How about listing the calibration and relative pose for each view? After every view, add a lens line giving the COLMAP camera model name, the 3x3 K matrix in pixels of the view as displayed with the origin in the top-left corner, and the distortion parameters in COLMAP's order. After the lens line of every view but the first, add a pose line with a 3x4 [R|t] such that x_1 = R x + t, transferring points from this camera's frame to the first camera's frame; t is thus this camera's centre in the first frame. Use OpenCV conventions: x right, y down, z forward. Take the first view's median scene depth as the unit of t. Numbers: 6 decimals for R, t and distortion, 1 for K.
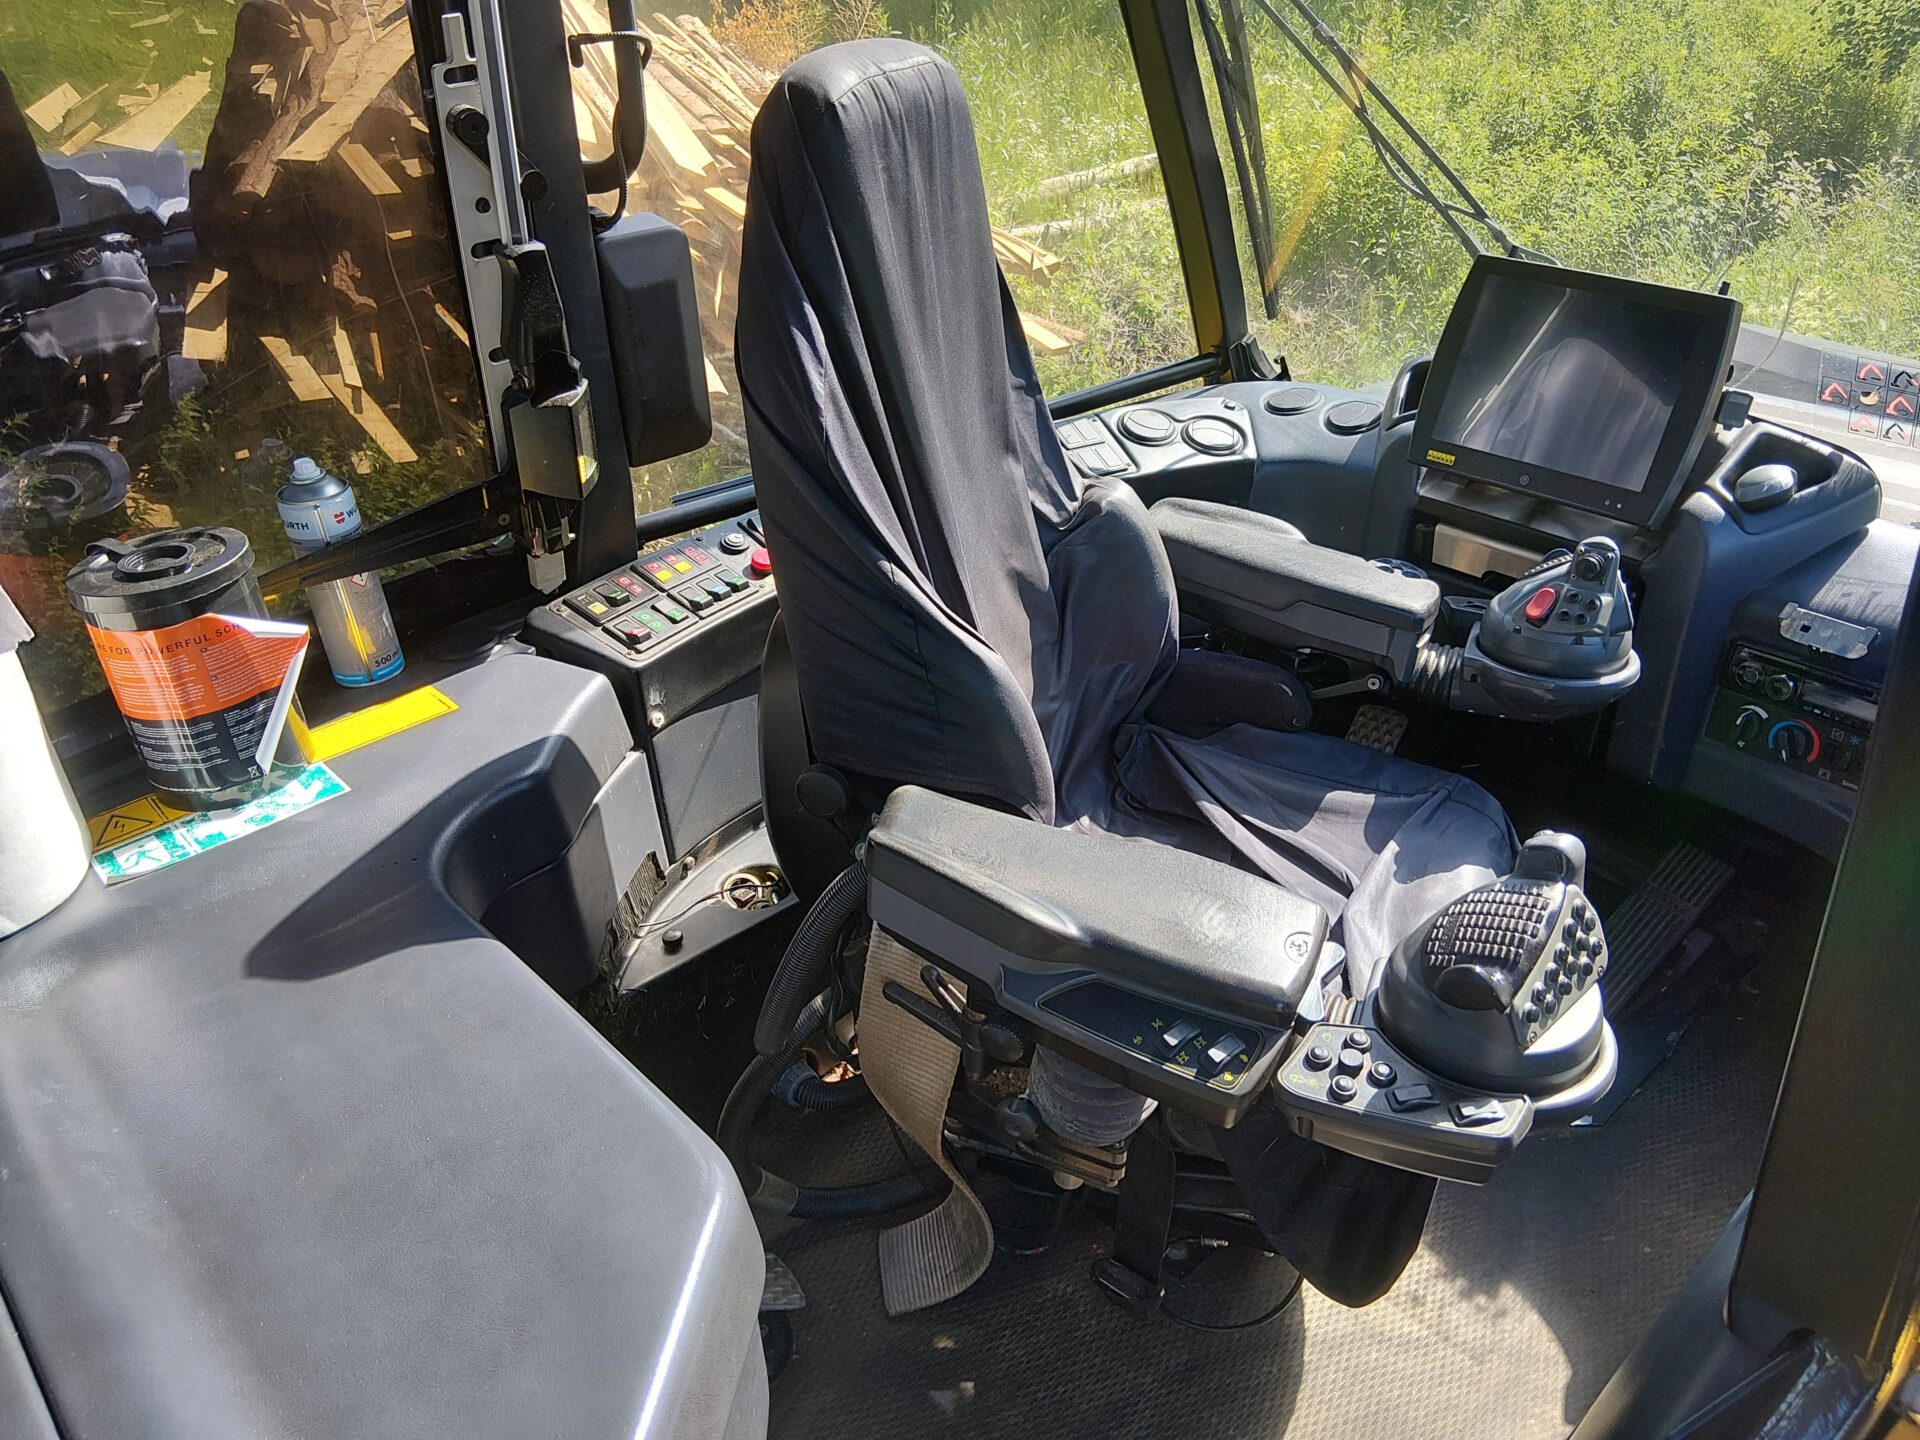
lens RADIAL K [[1464.5, 0, 973.6], [0, 1464.5, 699.3], [0, 0, 1]] dist [0.061865, -0.102590]
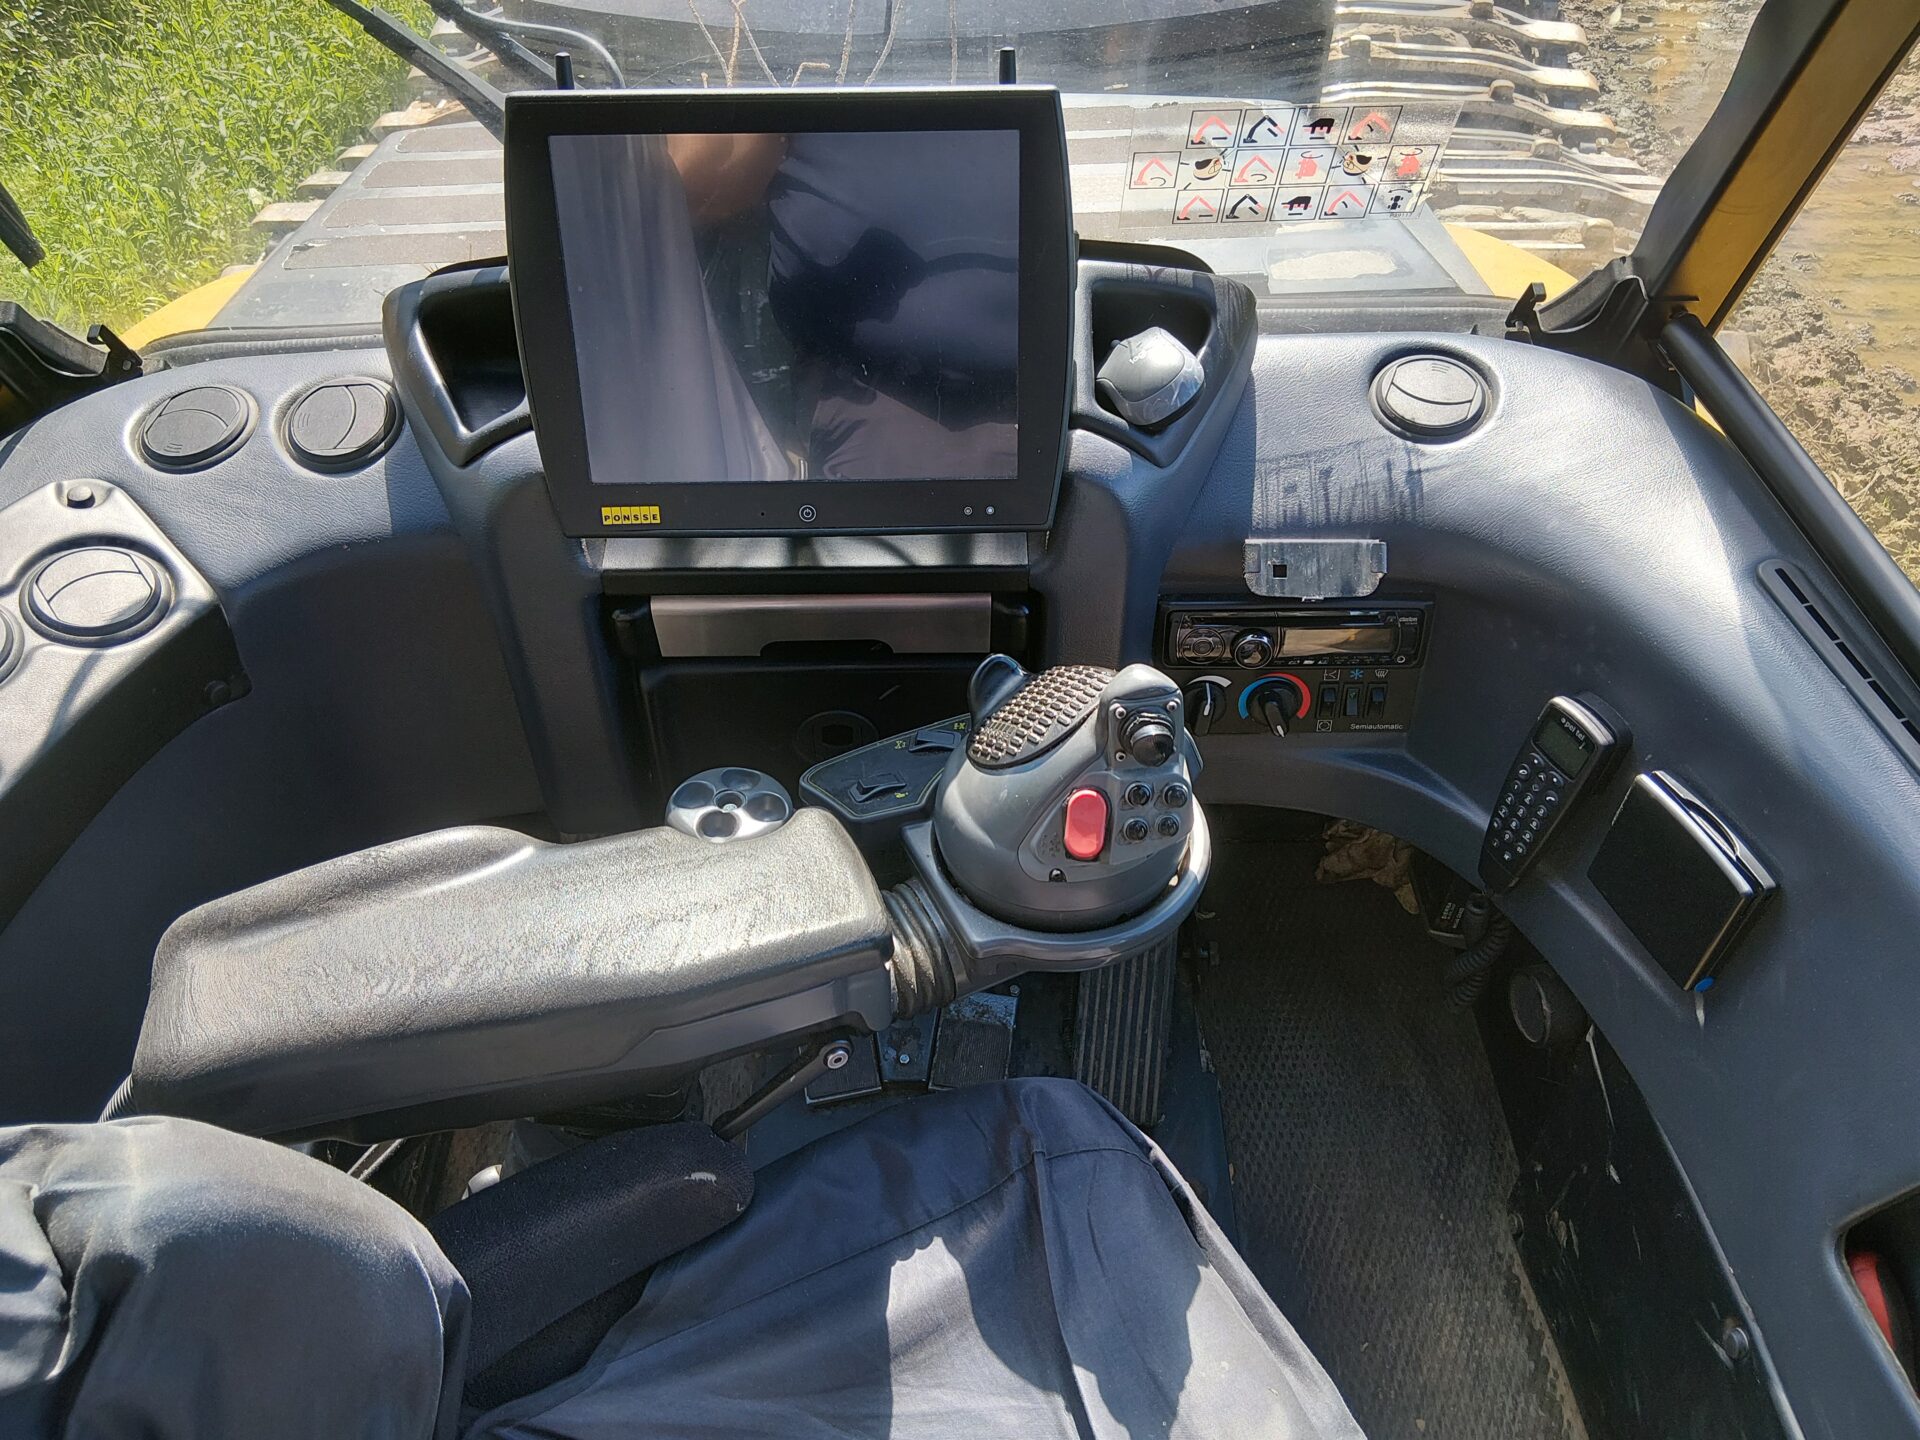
lens RADIAL K [[1464.5, 0, 929.3], [0, 1464.5, 680.9], [0, 0, 1]] dist [0.061865, -0.102590]
pose [[0.665040, -0.518969, 0.537022, 0.090297], [0.363721, 0.853123, 0.374017, -0.288011], [-0.652249, -0.053410, 0.756121, 0.588783]]
